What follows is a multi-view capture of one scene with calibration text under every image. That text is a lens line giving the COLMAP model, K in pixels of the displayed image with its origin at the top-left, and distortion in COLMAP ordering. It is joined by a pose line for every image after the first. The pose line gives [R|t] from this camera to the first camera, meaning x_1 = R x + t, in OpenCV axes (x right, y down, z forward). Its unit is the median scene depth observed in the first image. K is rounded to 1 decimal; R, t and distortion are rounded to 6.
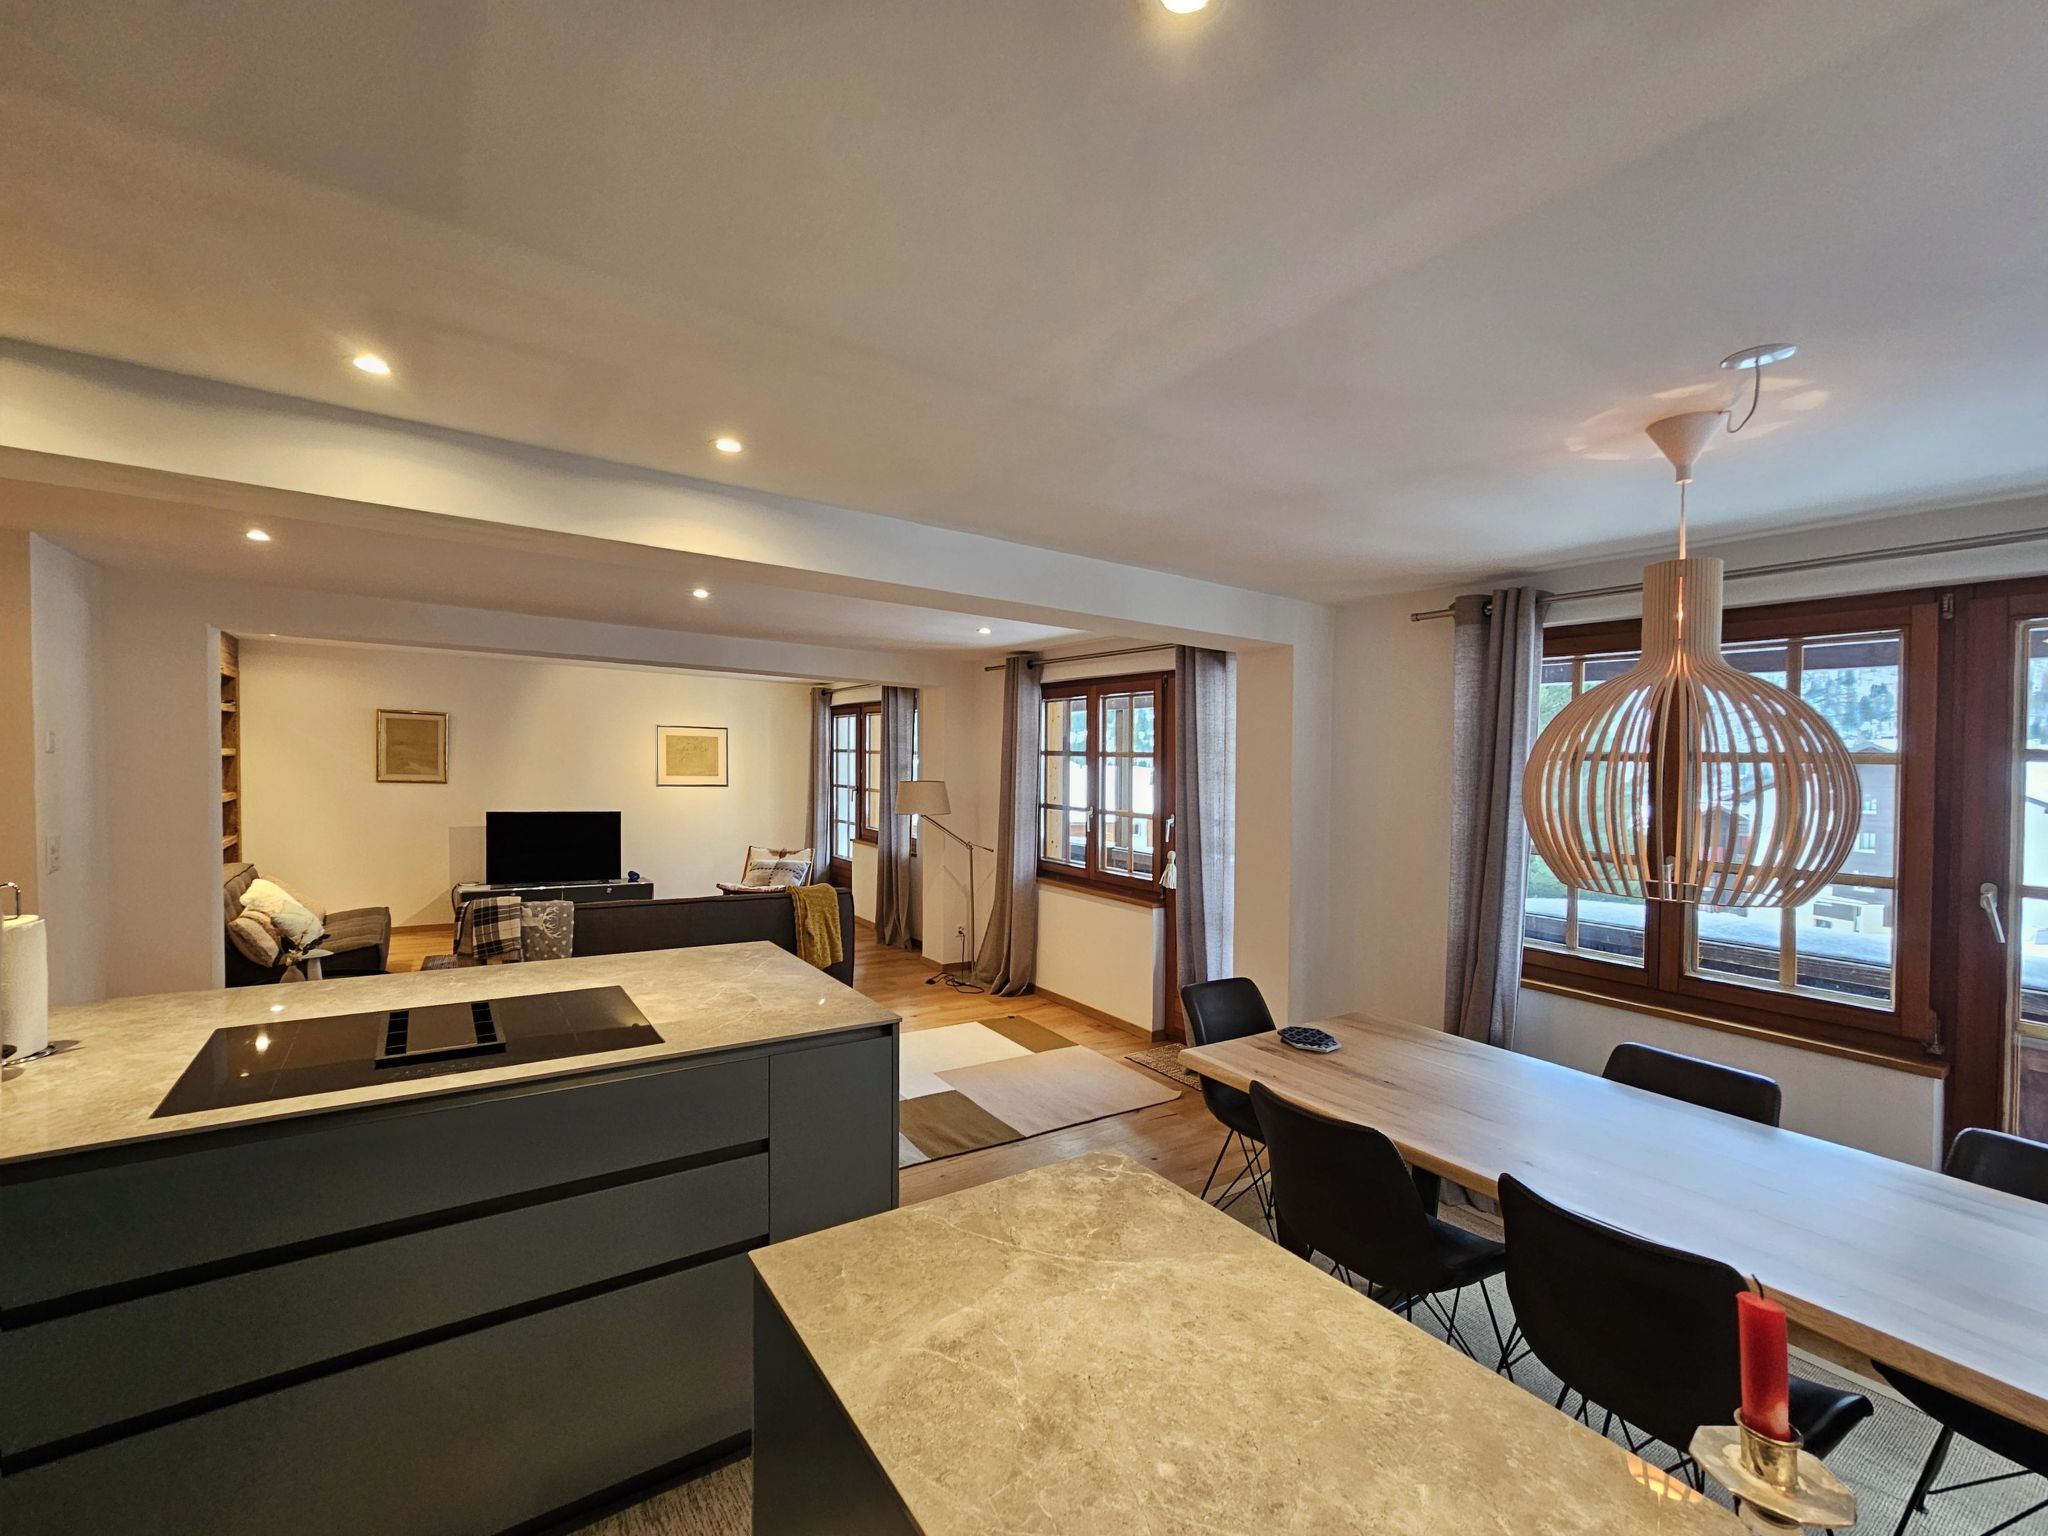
lens RADIAL K [[855.8, 0, 996.0], [0, 855.8, 786.5], [0, 0, 1]] dist [0.000925, -0.000266]
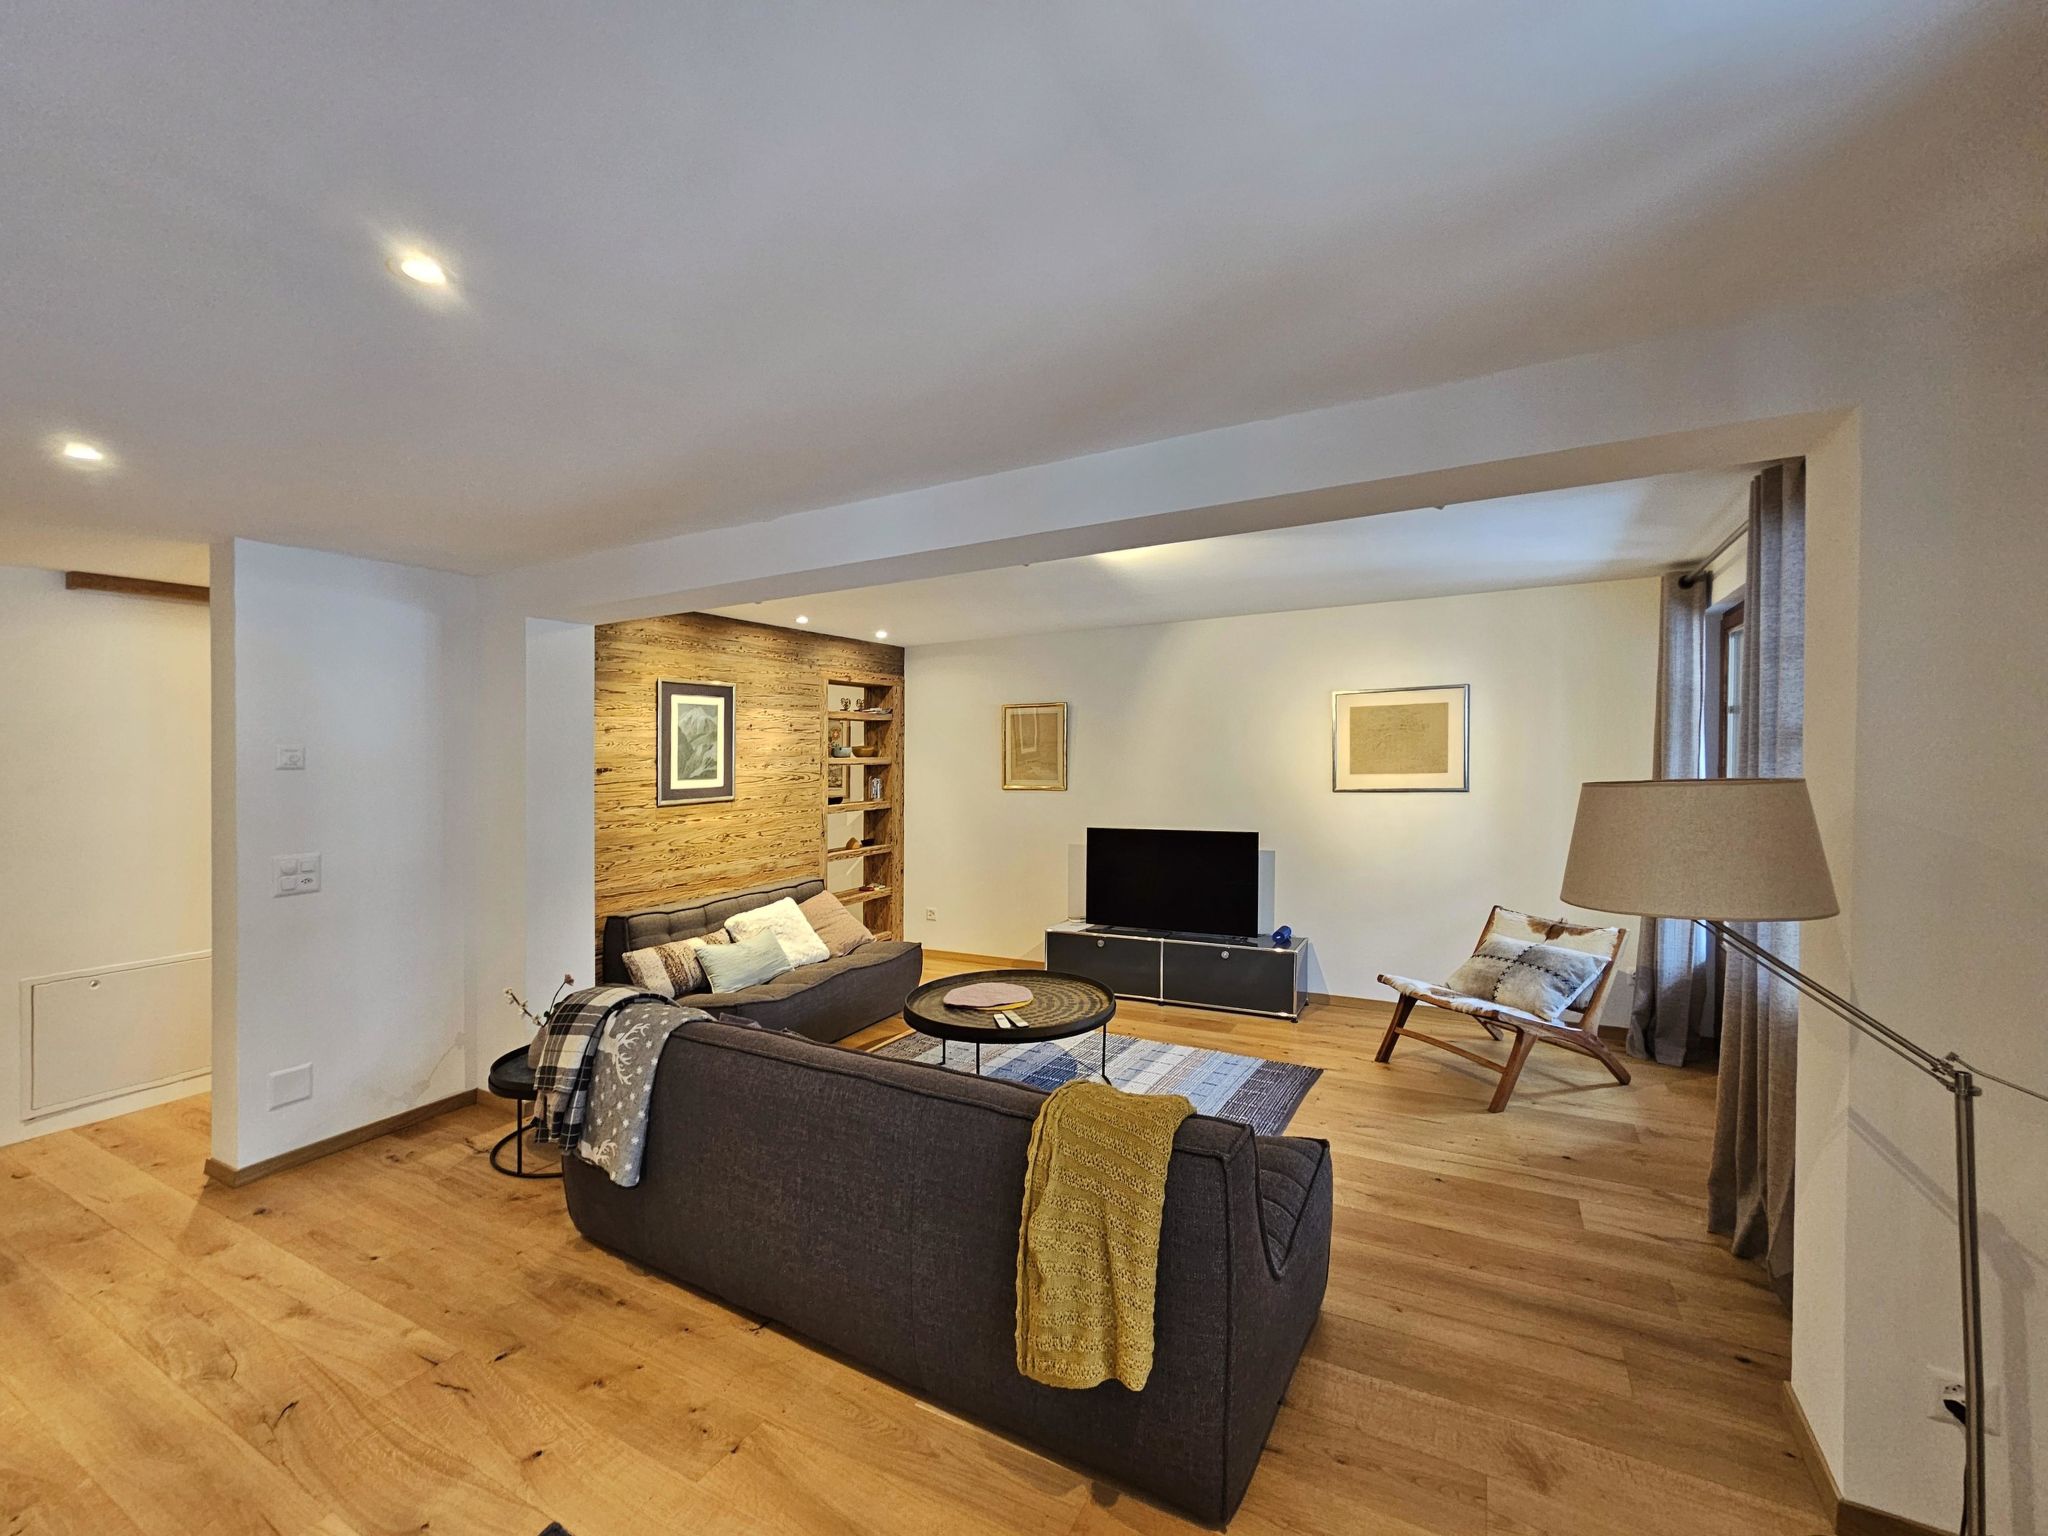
lens RADIAL K [[855.8, 0, 1004.9], [0, 855.8, 753.8], [0, 0, 1]] dist [0.000925, -0.000266]
pose [[0.452136, -0.042401, -0.890940, 0.052814], [0.009188, 0.999038, -0.042883, -0.003677], [0.891902, 0.011203, 0.452091, 0.609976]]
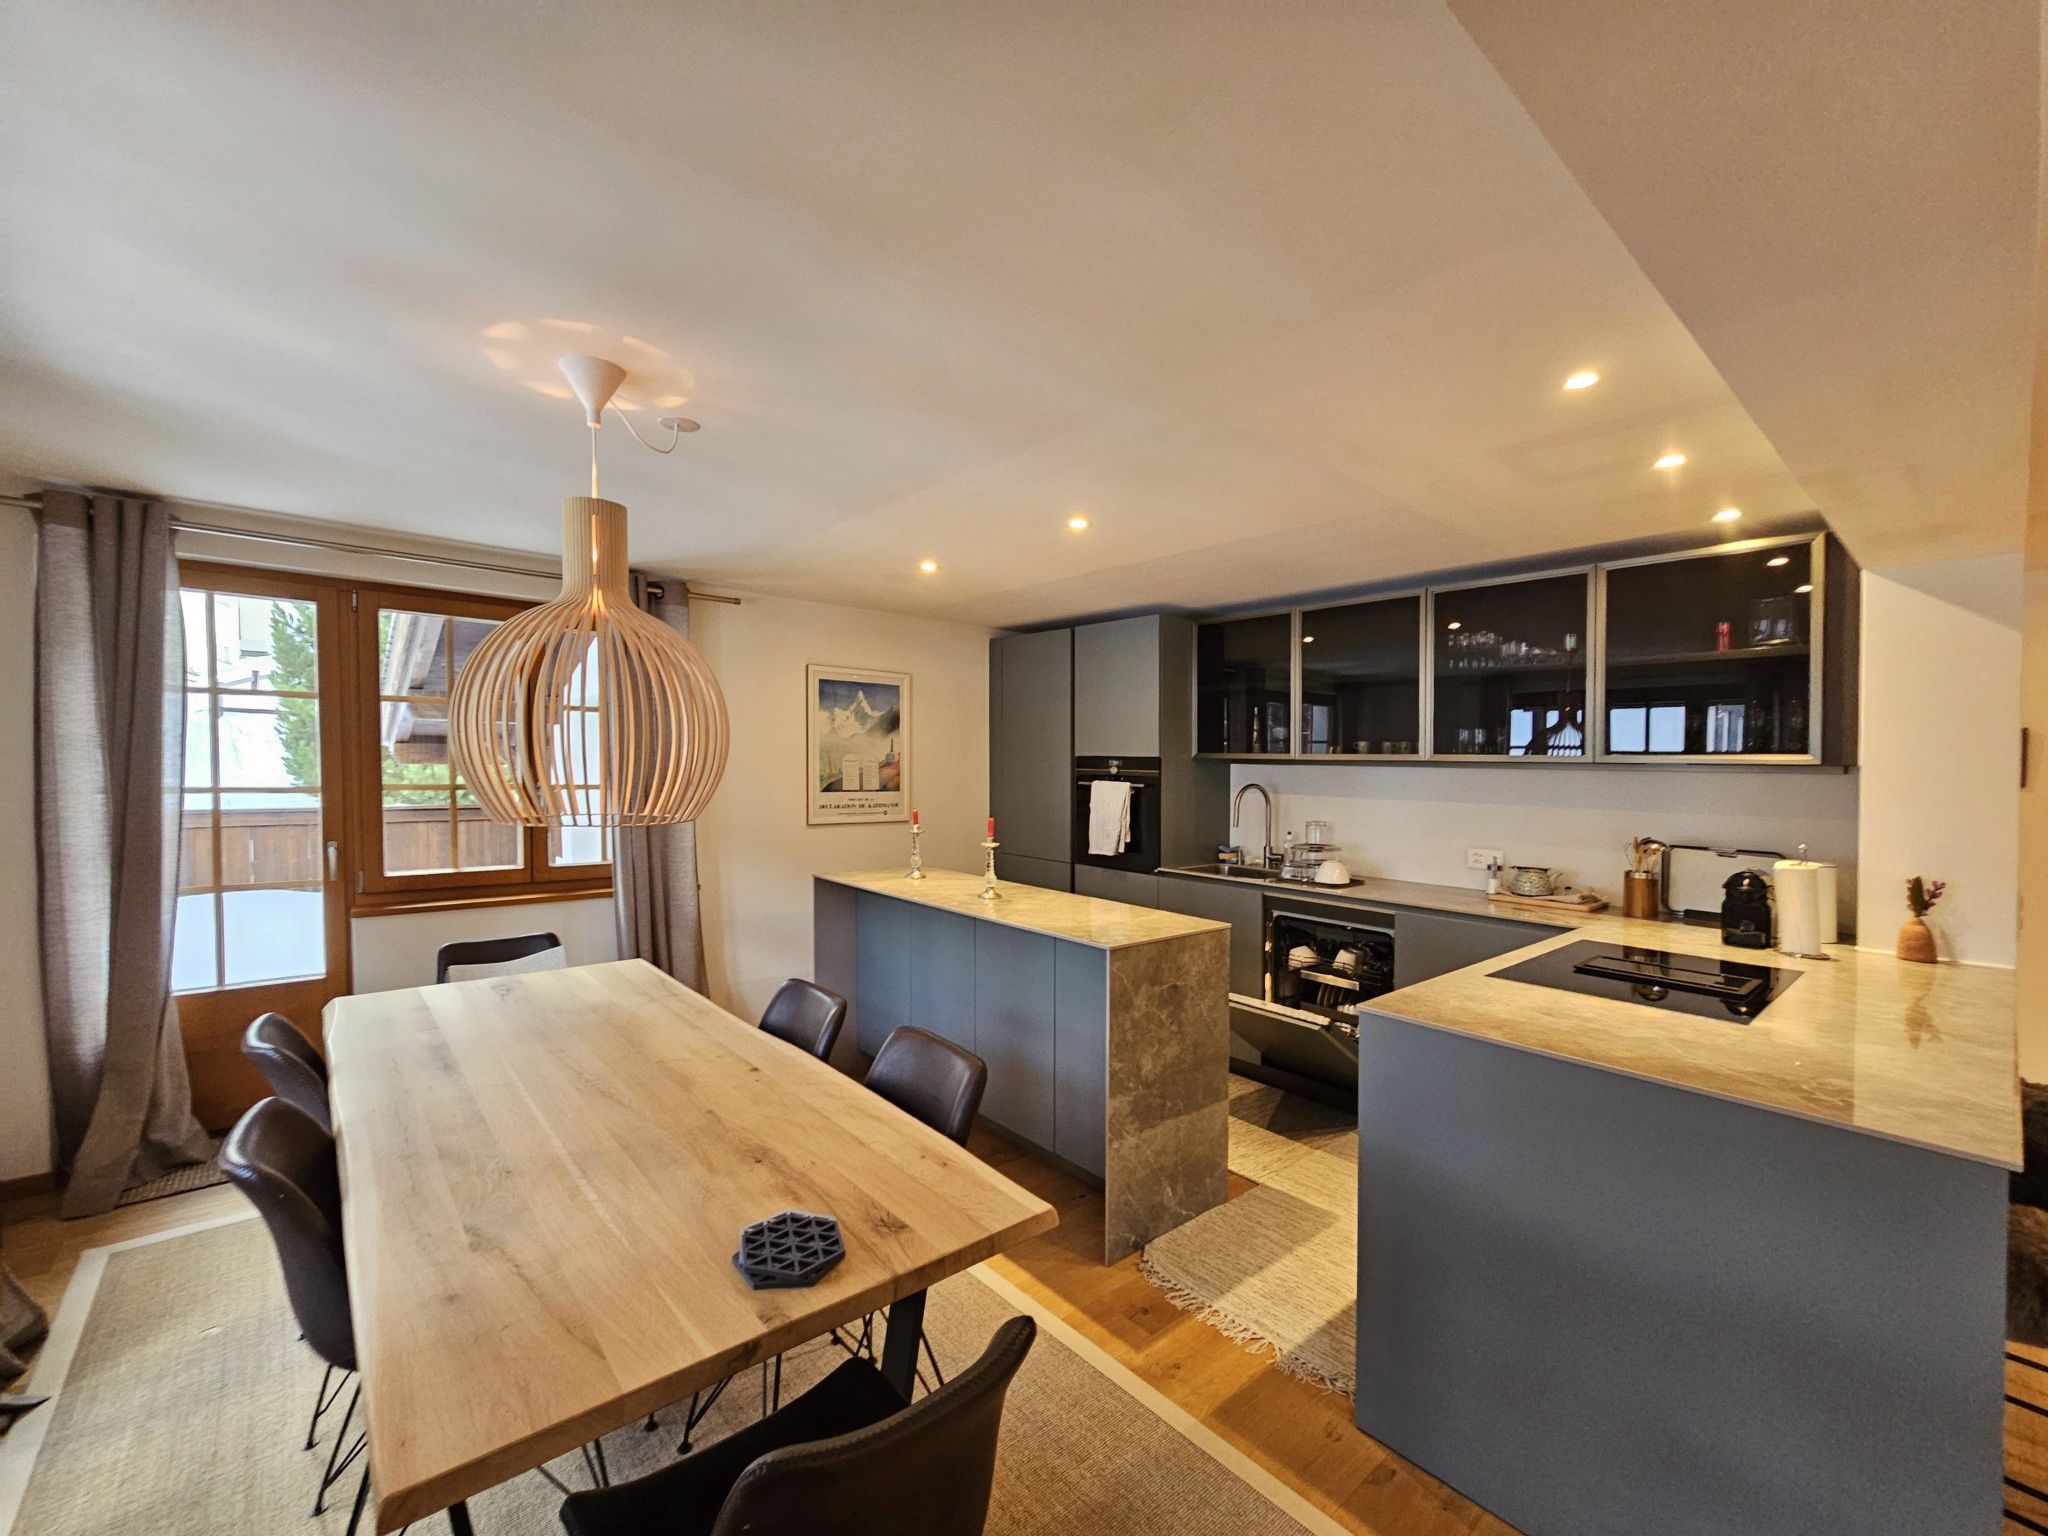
lens RADIAL K [[855.8, 0, 1011.1], [0, 855.8, 764.9], [0, 0, 1]] dist [0.000925, -0.000266]
pose [[-0.991629, -0.050529, -0.118823, 0.114592], [-0.054167, 0.998151, 0.027590, 0.000072], [0.117209, 0.033795, -0.992532, 0.546596]]
